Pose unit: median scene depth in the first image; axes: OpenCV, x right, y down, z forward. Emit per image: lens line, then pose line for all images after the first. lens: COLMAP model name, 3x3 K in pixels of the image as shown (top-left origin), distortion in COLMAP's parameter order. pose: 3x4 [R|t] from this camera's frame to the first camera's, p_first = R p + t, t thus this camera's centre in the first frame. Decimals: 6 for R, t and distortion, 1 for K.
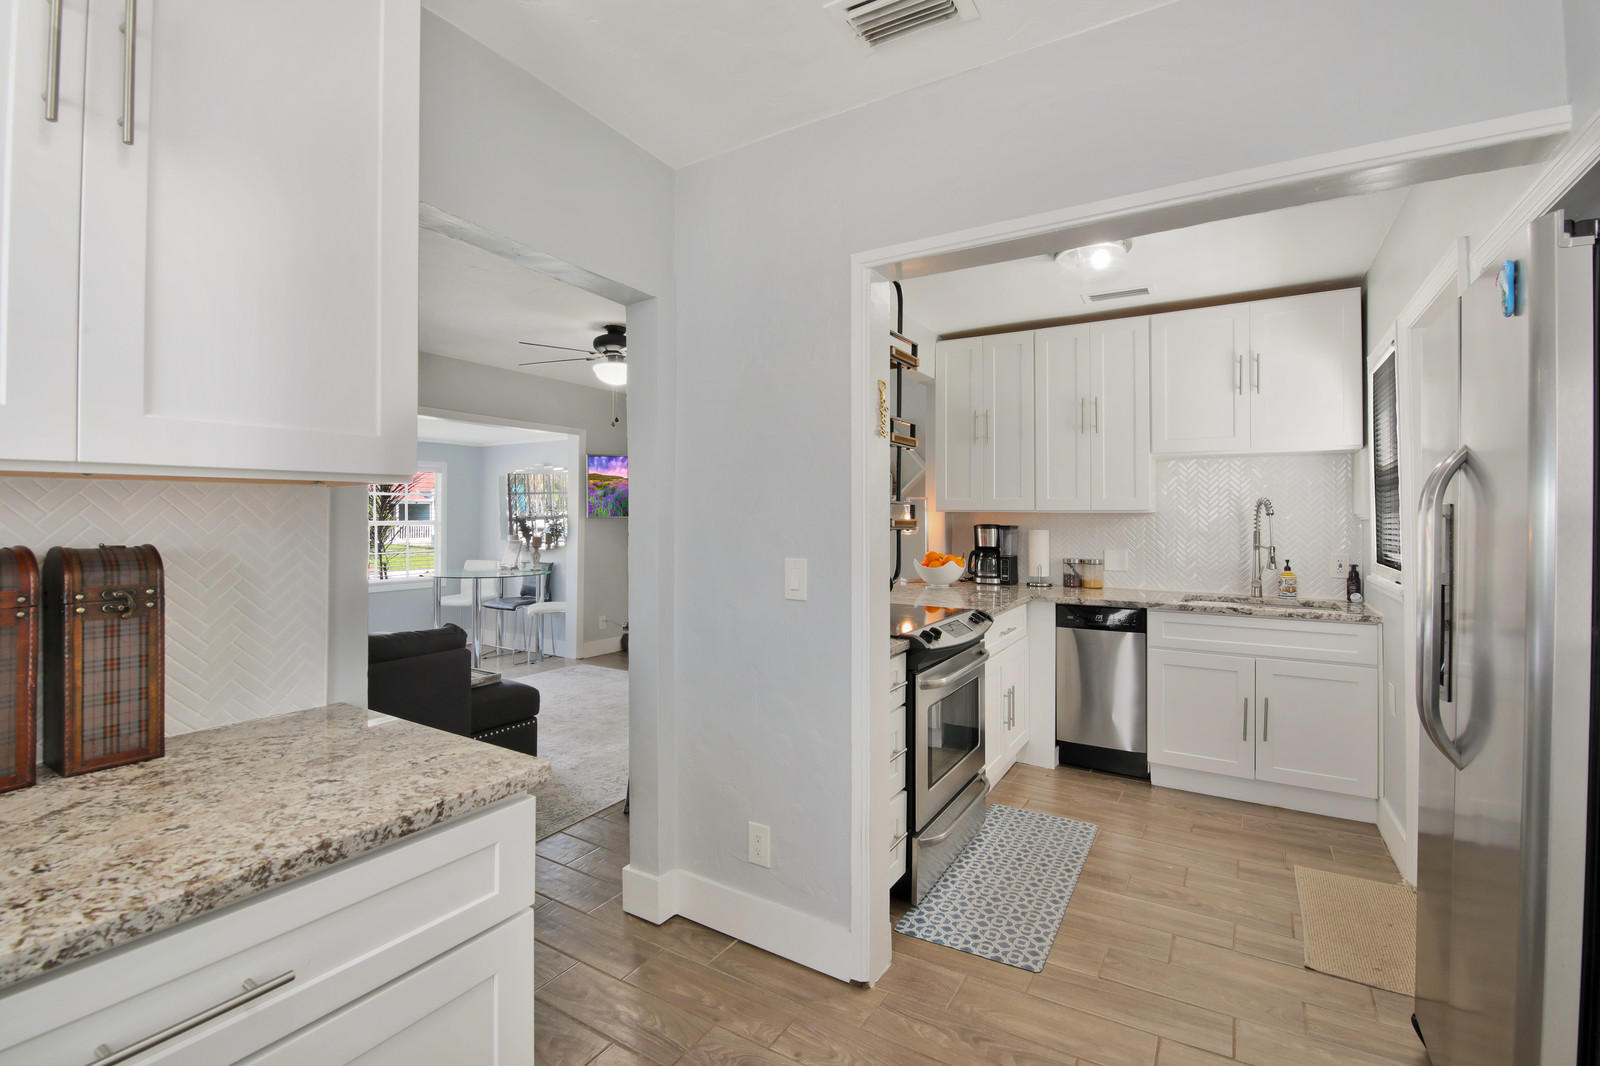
lens RADIAL K [[720.7, 0, 795.5], [0, 720.7, 516.3], [0, 0, 1]] dist [-0.009616, -0.000810]
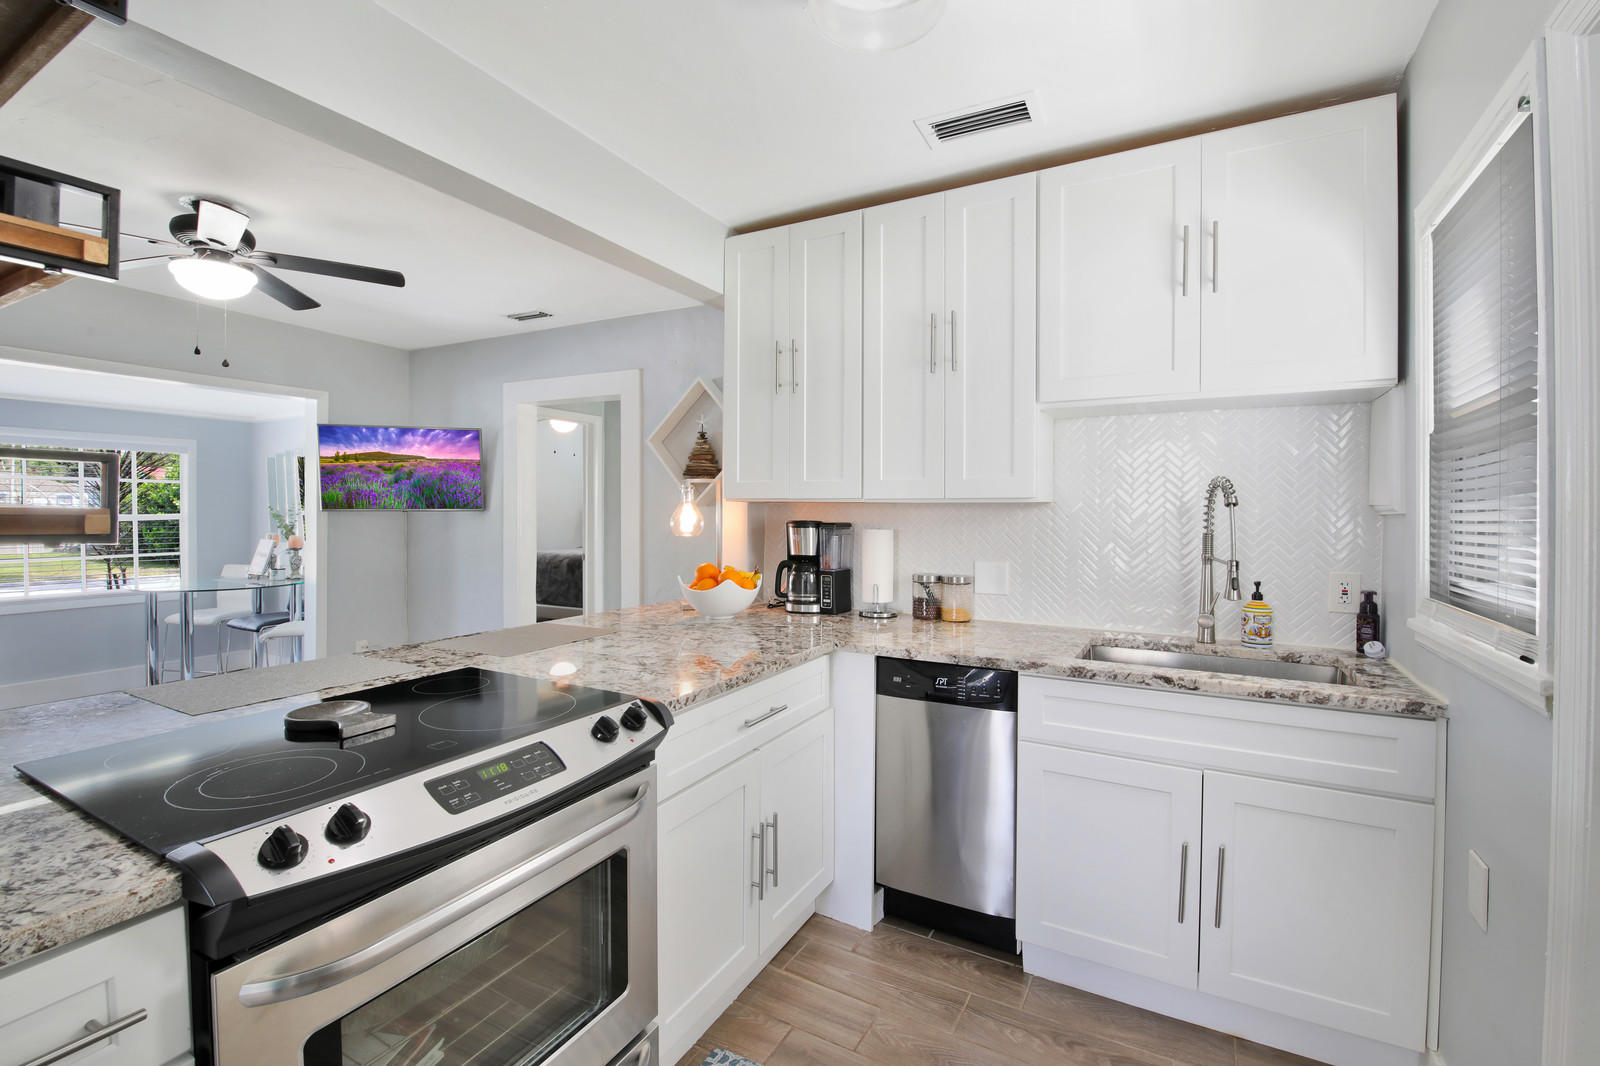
lens RADIAL K [[708.4, 0, 799.0], [0, 708.4, 525.8], [0, 0, 1]] dist [-0.000798, -0.007335]
pose [[0.998851, 0.000218, 0.047921, 0.270118], [-0.001313, 0.999739, 0.022805, 0.001303], [-0.047904, -0.022842, 0.998591, 0.421646]]
